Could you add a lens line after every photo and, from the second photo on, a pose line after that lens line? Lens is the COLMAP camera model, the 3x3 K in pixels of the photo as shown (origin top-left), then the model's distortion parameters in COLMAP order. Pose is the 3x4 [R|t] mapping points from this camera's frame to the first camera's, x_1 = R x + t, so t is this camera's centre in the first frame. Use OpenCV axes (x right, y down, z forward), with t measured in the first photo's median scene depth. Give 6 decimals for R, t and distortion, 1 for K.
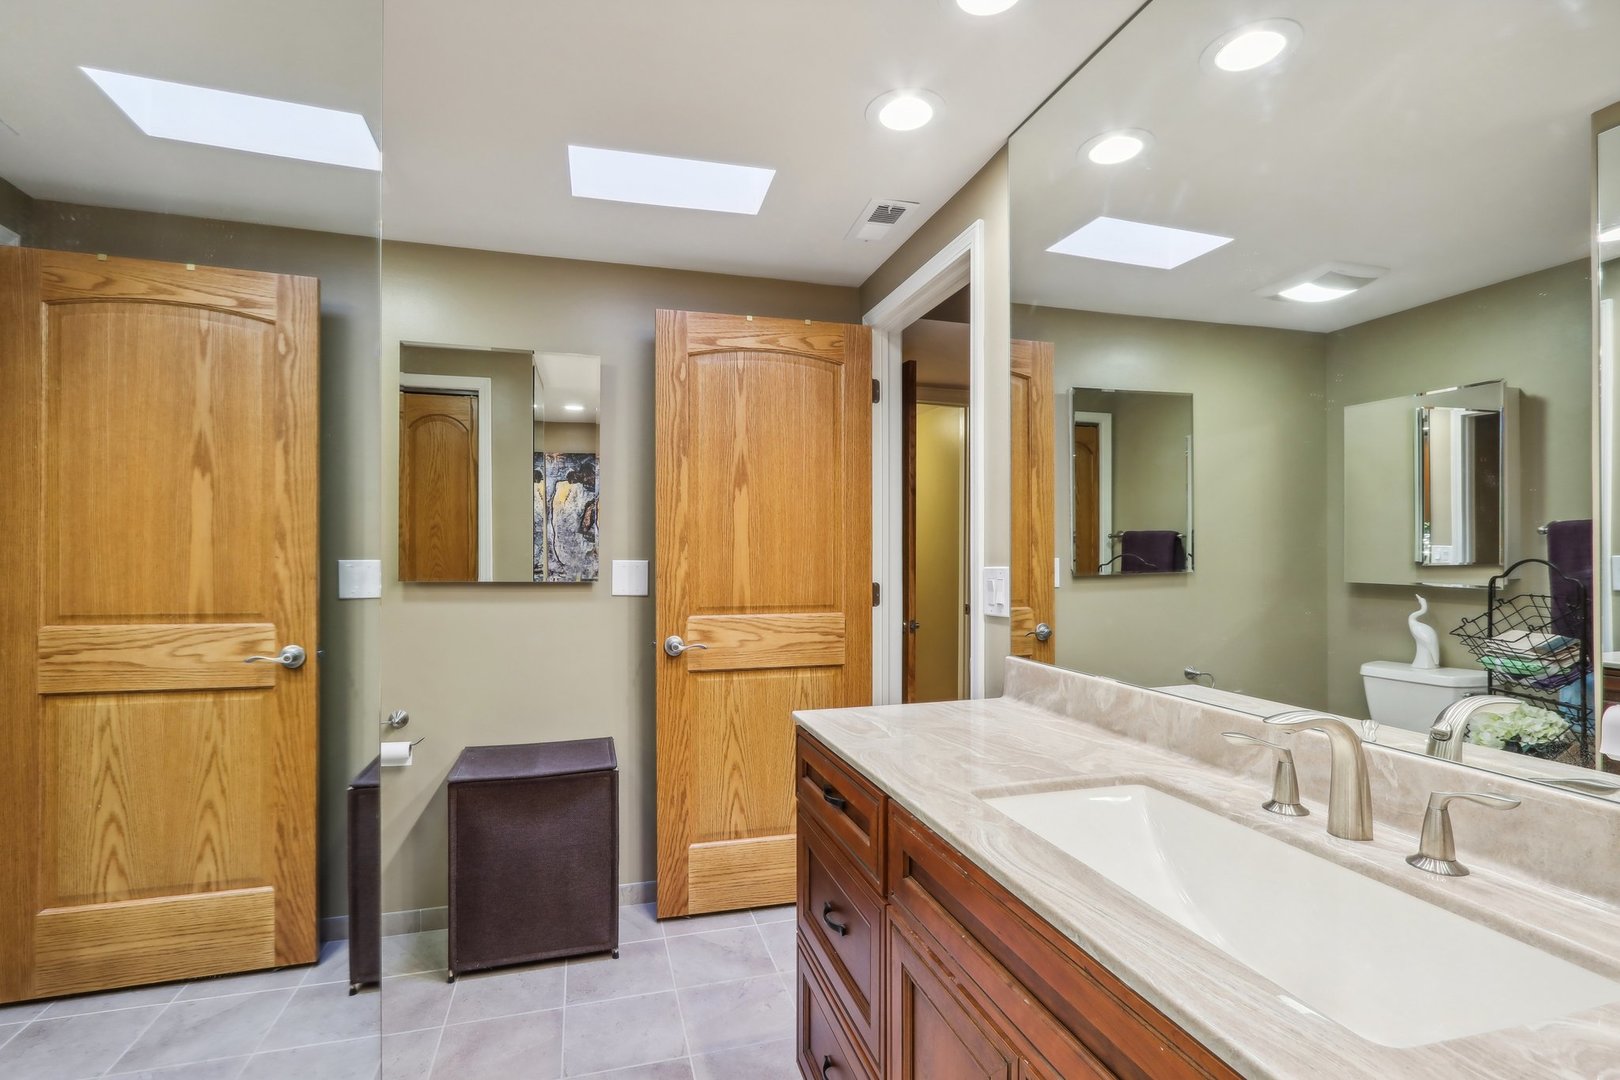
lens RADIAL K [[758.0, 0, 809.0], [0, 758.0, 549.9], [0, 0, 1]] dist [-0.012745, 0.000082]
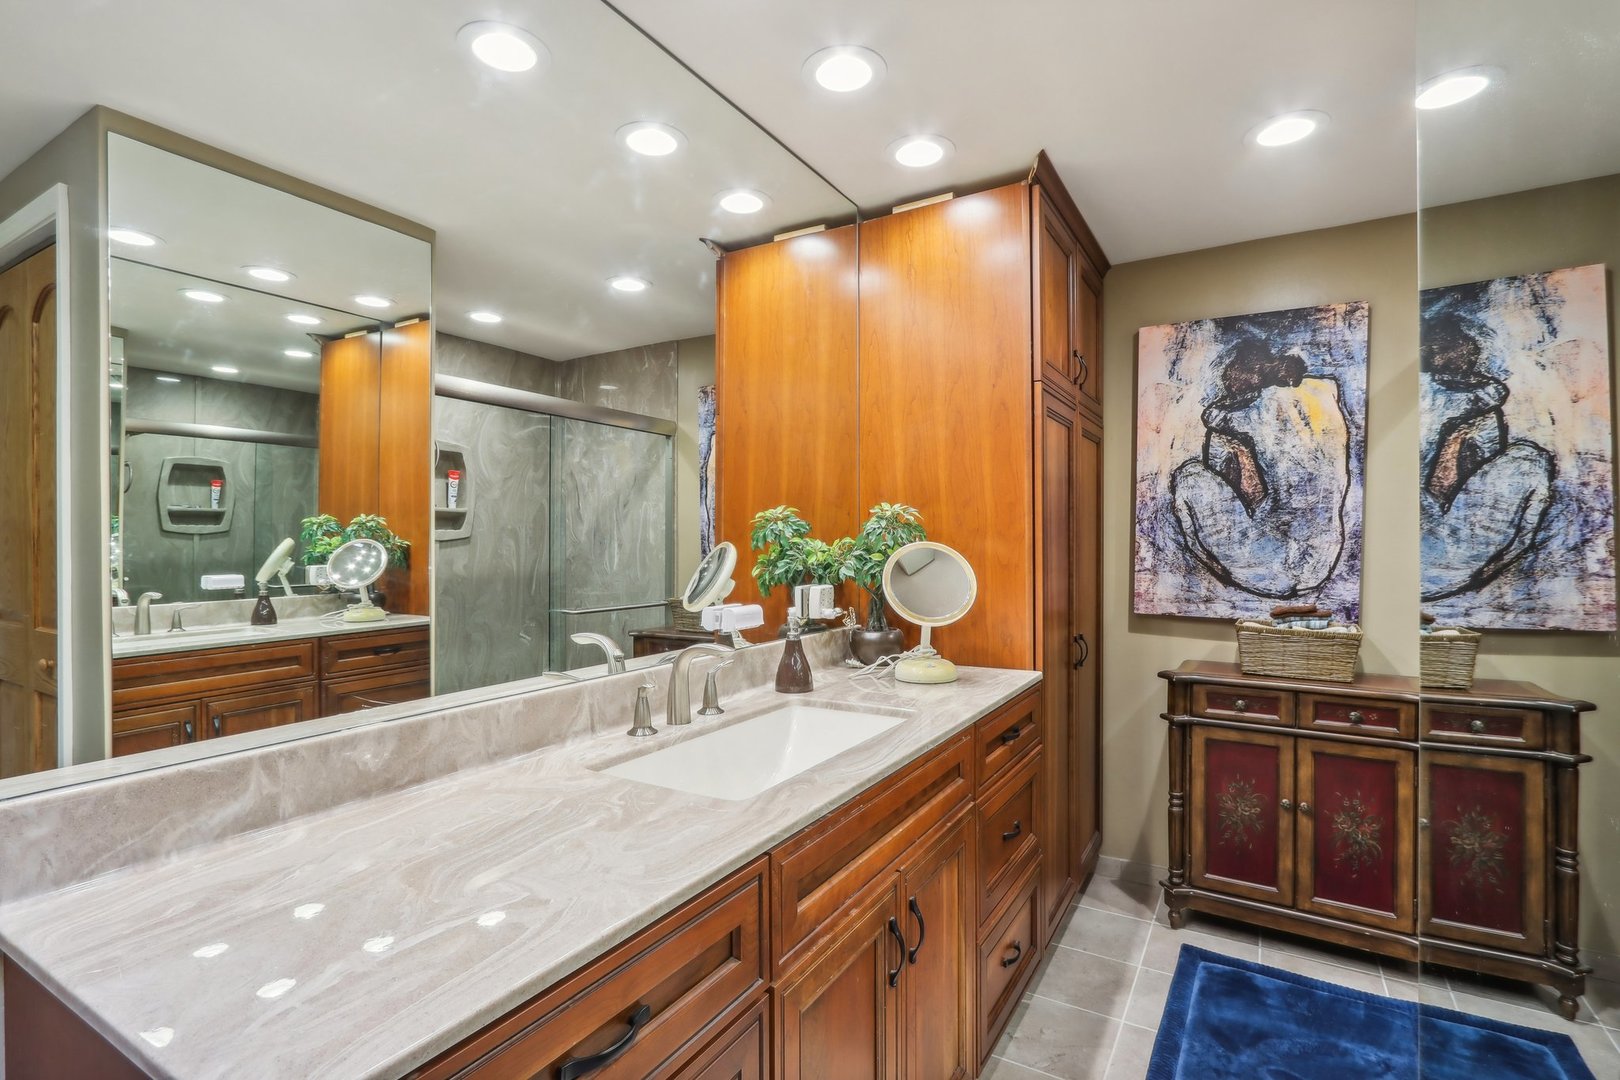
lens RADIAL K [[758.0, 0, 809.0], [0, 758.0, 549.9], [0, 0, 1]] dist [-0.012745, 0.000082]
pose [[-0.673247, -0.005531, 0.739397, -0.480227], [0.001199, 0.999963, 0.008572, 0.006040], [-0.739417, 0.006657, -0.673215, 1.435276]]
